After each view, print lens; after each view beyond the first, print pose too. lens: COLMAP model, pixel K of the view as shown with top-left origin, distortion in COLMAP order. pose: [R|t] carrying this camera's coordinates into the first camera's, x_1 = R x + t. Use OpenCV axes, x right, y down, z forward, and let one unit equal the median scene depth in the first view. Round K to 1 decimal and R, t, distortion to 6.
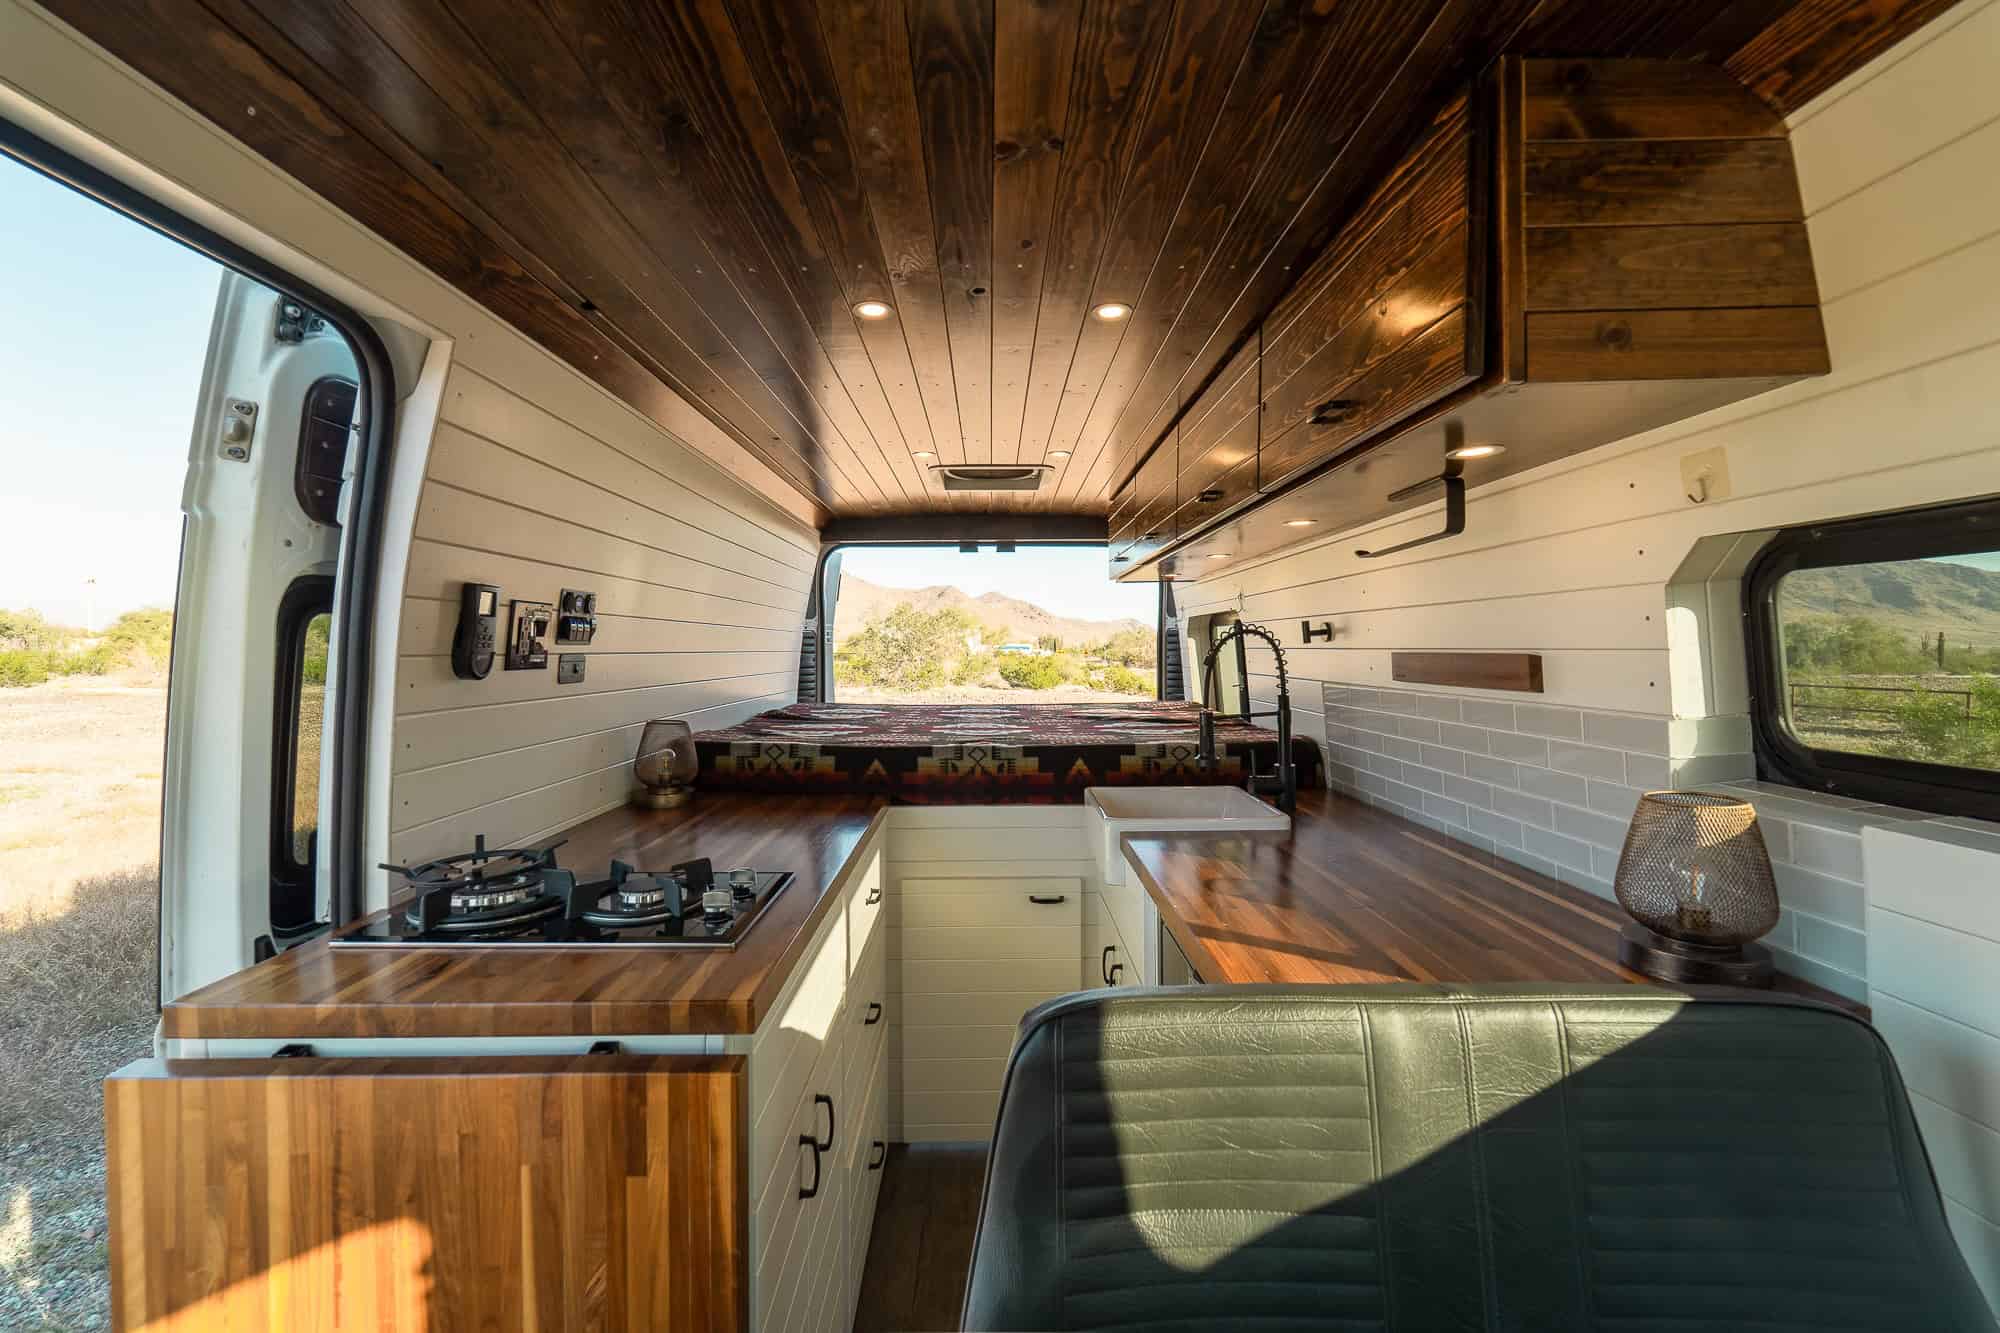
lens RADIAL K [[804.8, 0, 994.9], [0, 804.8, 669.6], [0, 0, 1]] dist [0.002938, -0.002186]
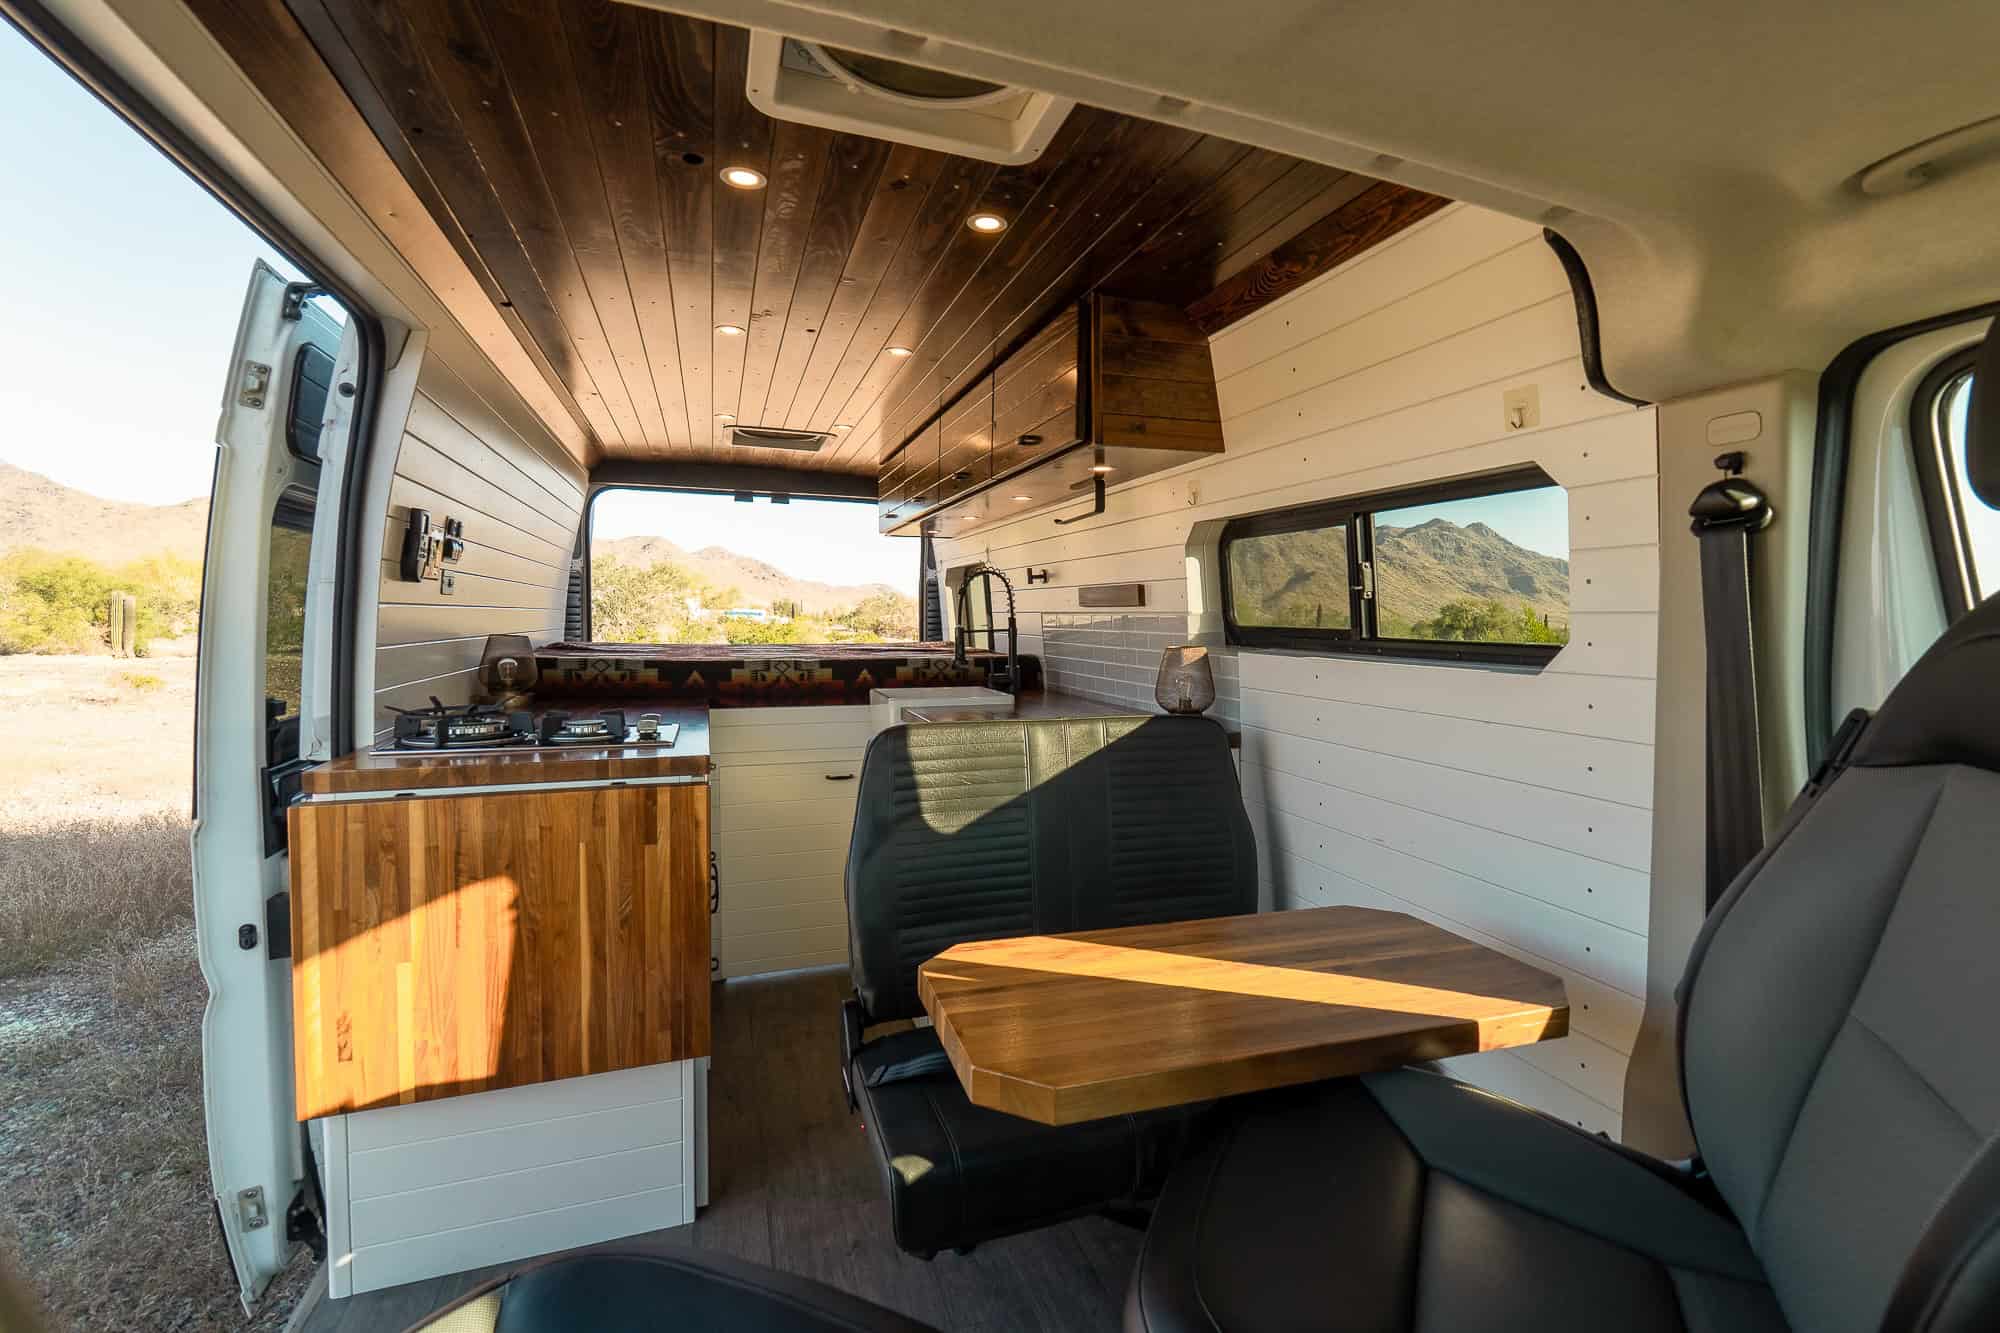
lens RADIAL K [[903.1, 0, 1072.8], [0, 903.1, 673.1], [0, 0, 1]] dist [-0.010552, -0.000246]
pose [[0.930019, -0.007328, 0.367438, -0.123618], [-0.005555, 0.999407, 0.033990, 0.069164], [-0.367469, -0.033652, 0.929427, -0.499398]]
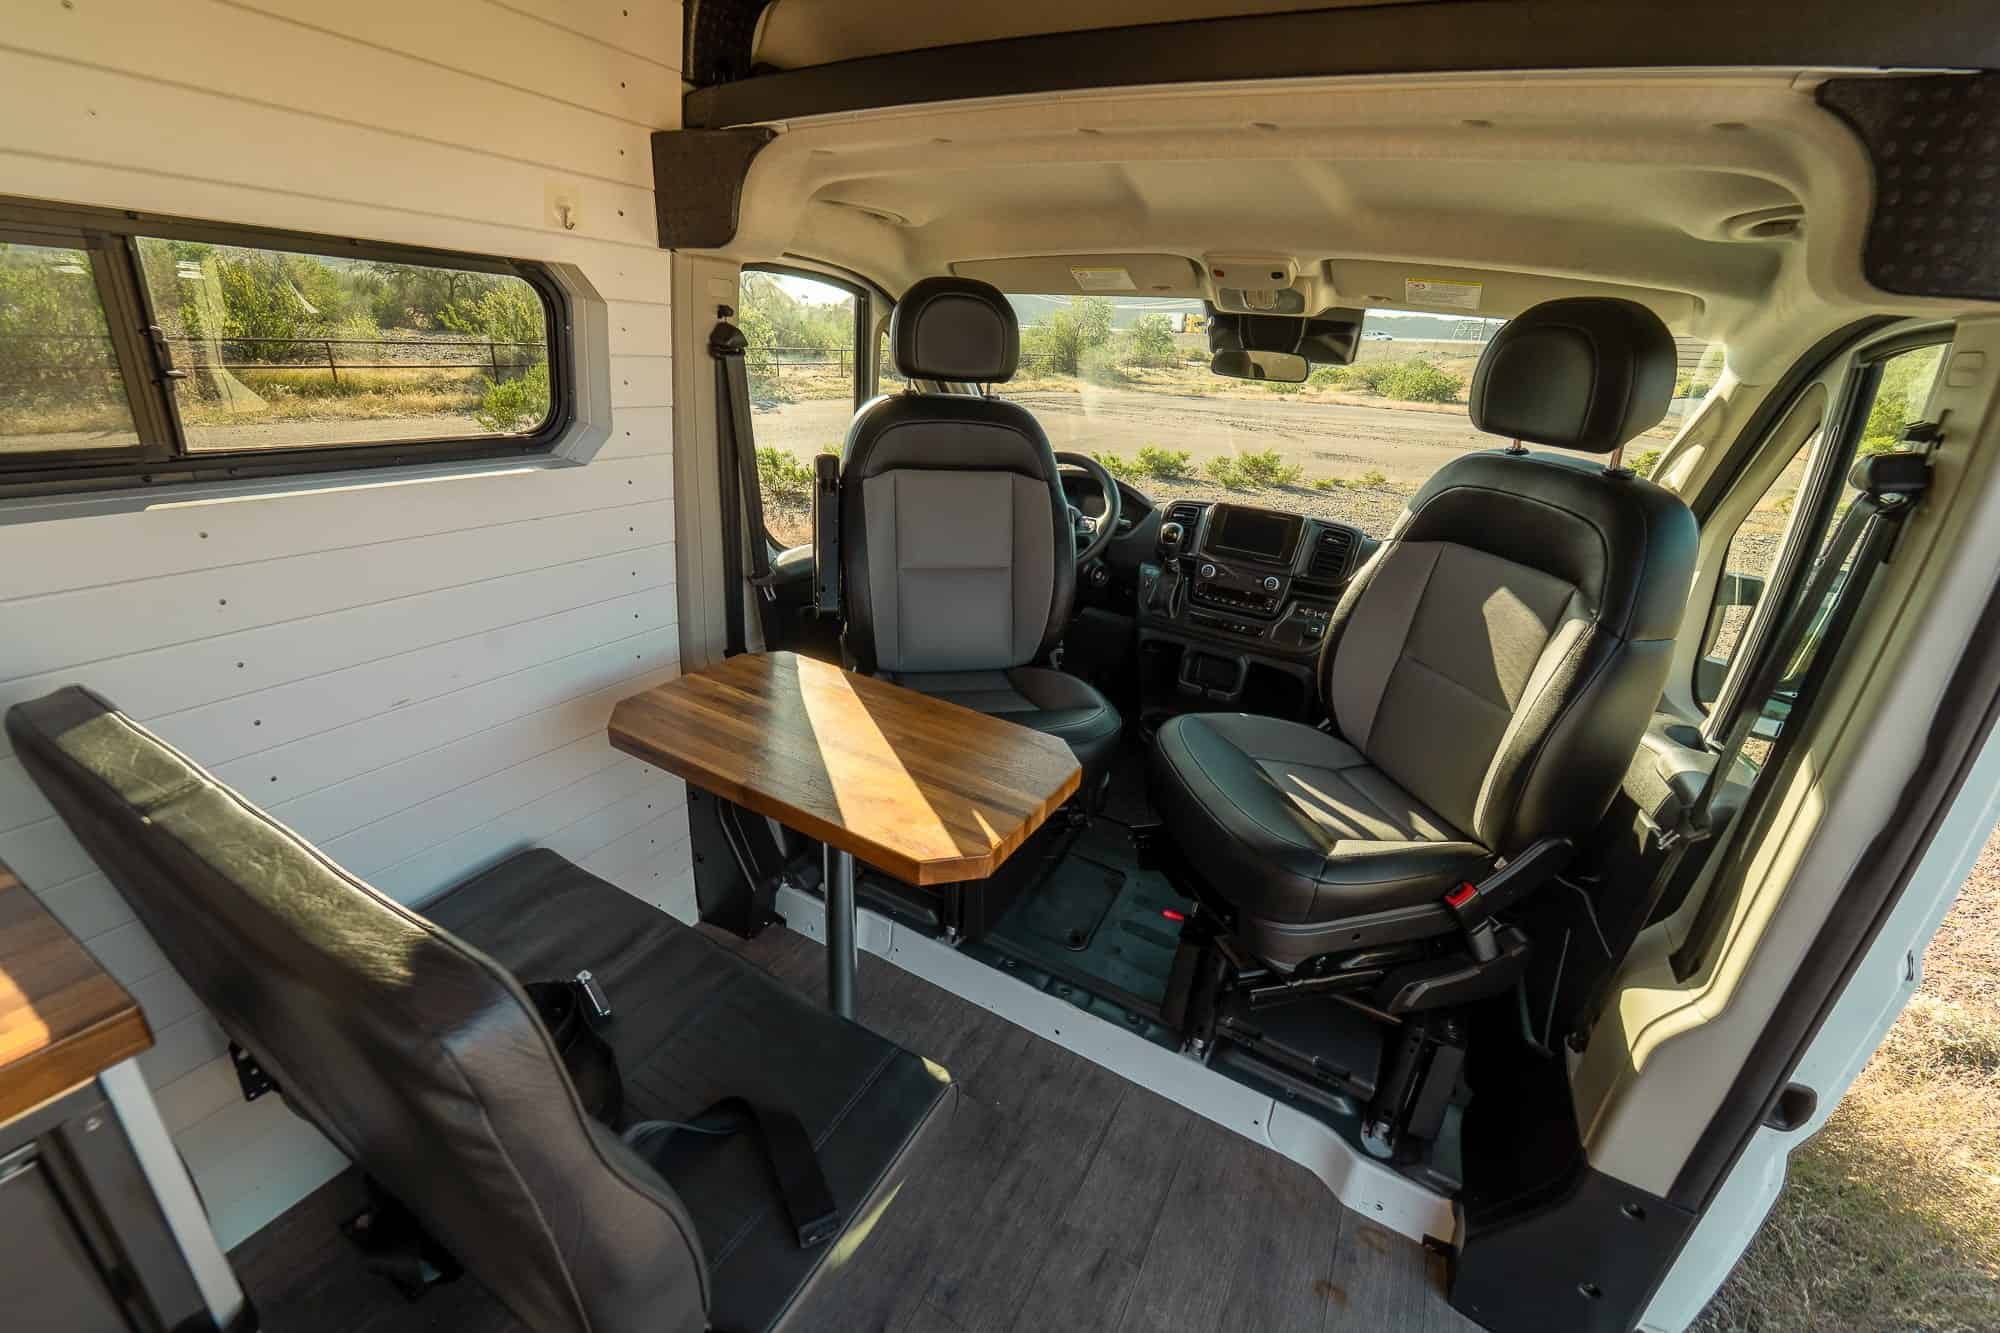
lens RADIAL K [[804.8, 0, 993.3], [0, 804.8, 669.0], [0, 0, 1]] dist [0.002938, -0.002186]
pose [[-0.870428, -0.244003, 0.427572, -0.205117], [-0.058265, 0.913483, 0.402685, -0.050118], [-0.488835, 0.325595, -0.809338, 0.455672]]
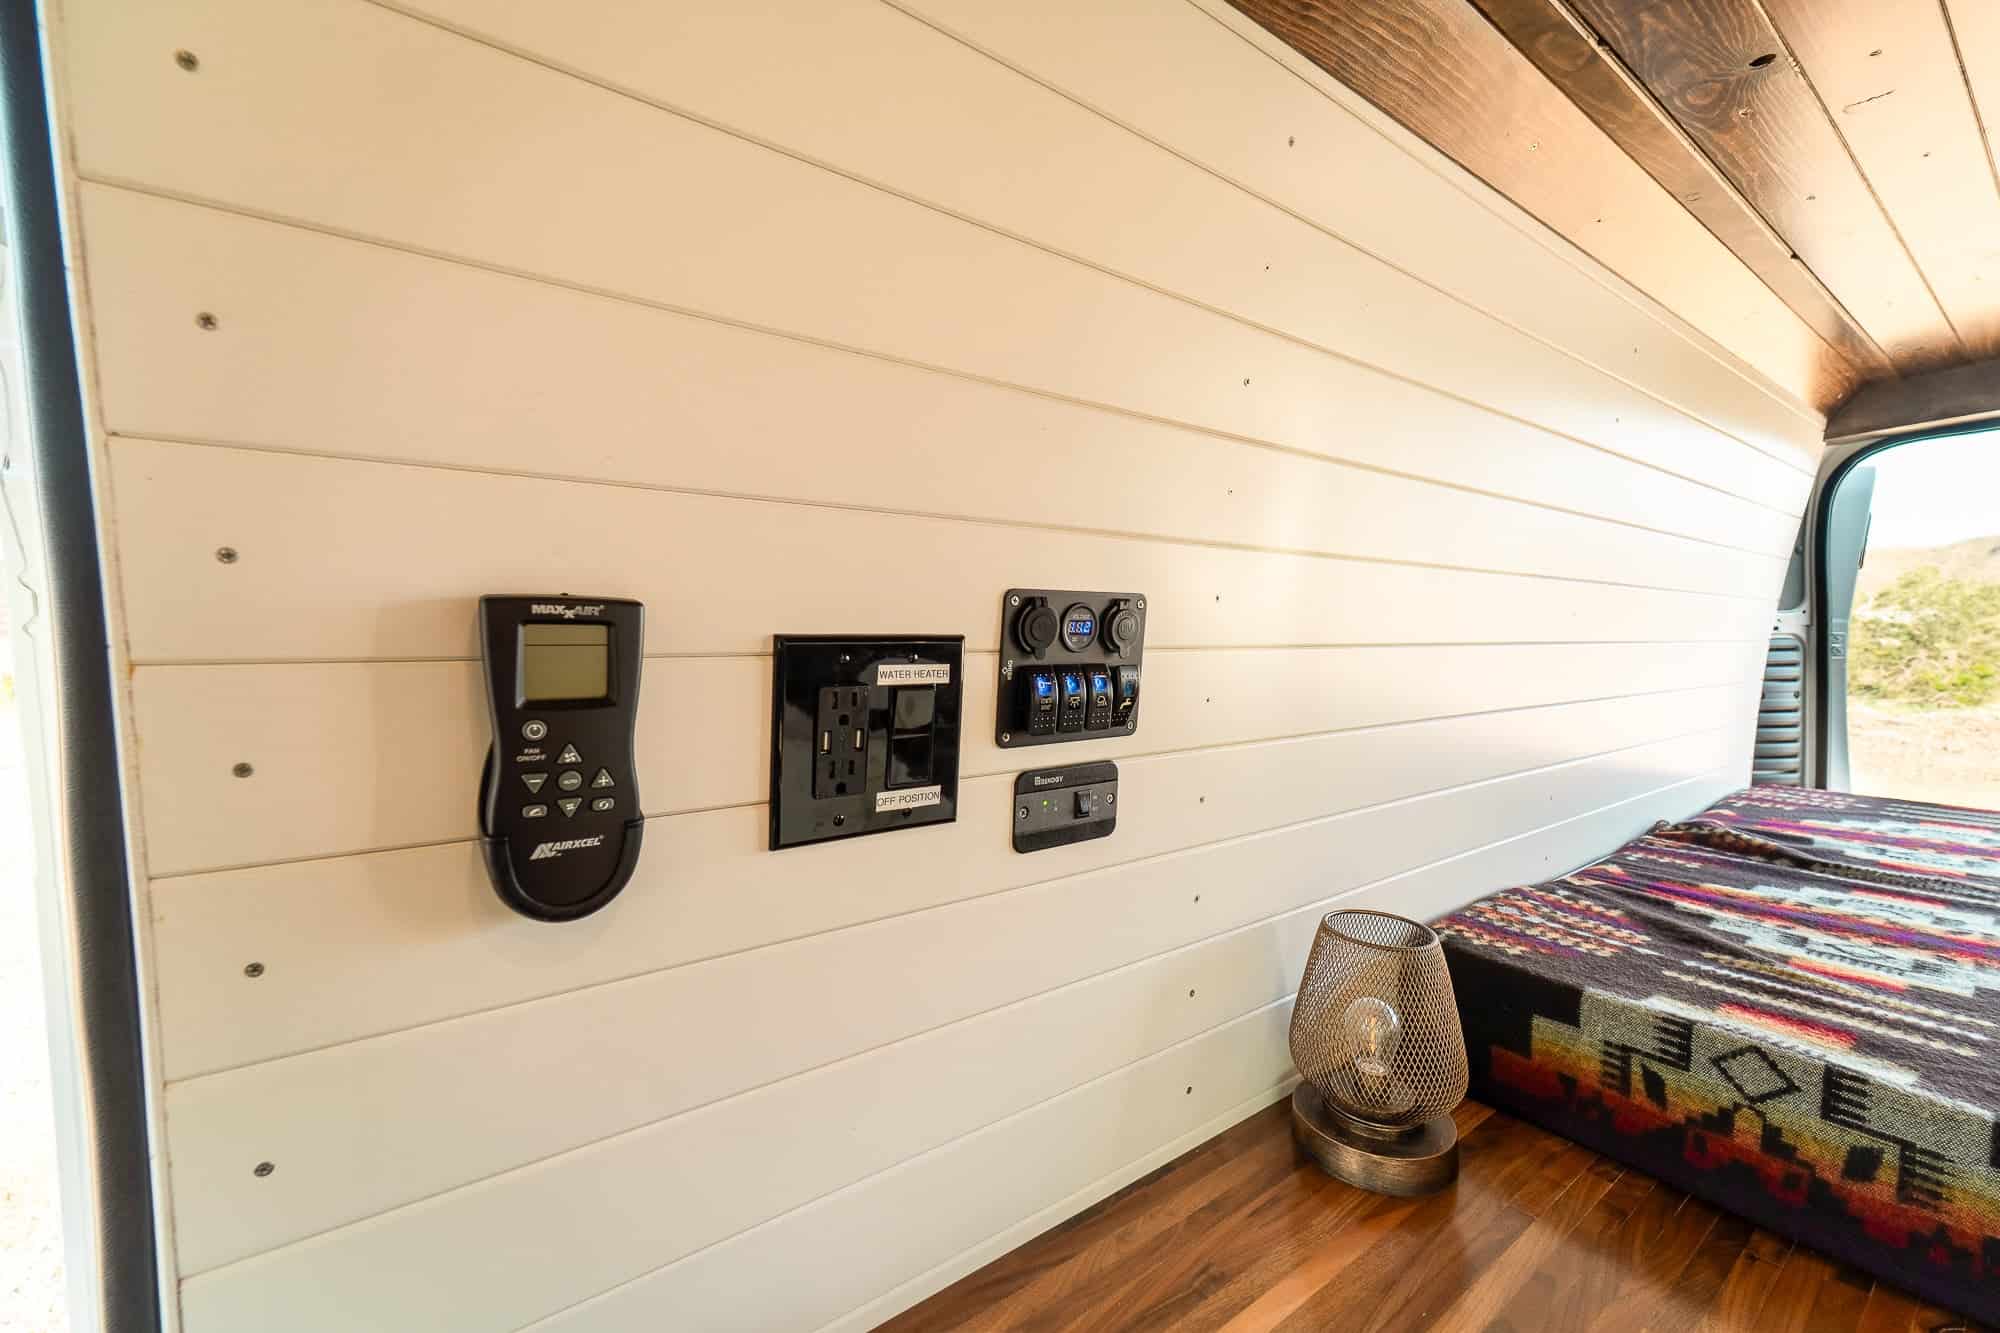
lens RADIAL K [[804.8, 0, 993.6], [0, 804.8, 679.6], [0, 0, 1]] dist [0.002938, -0.002186]
pose [[0.574850, 0.018268, -0.818055, -0.204517], [-0.004020, 0.999802, 0.019502, -0.053890], [0.818249, -0.007923, 0.574809, 0.630362]]
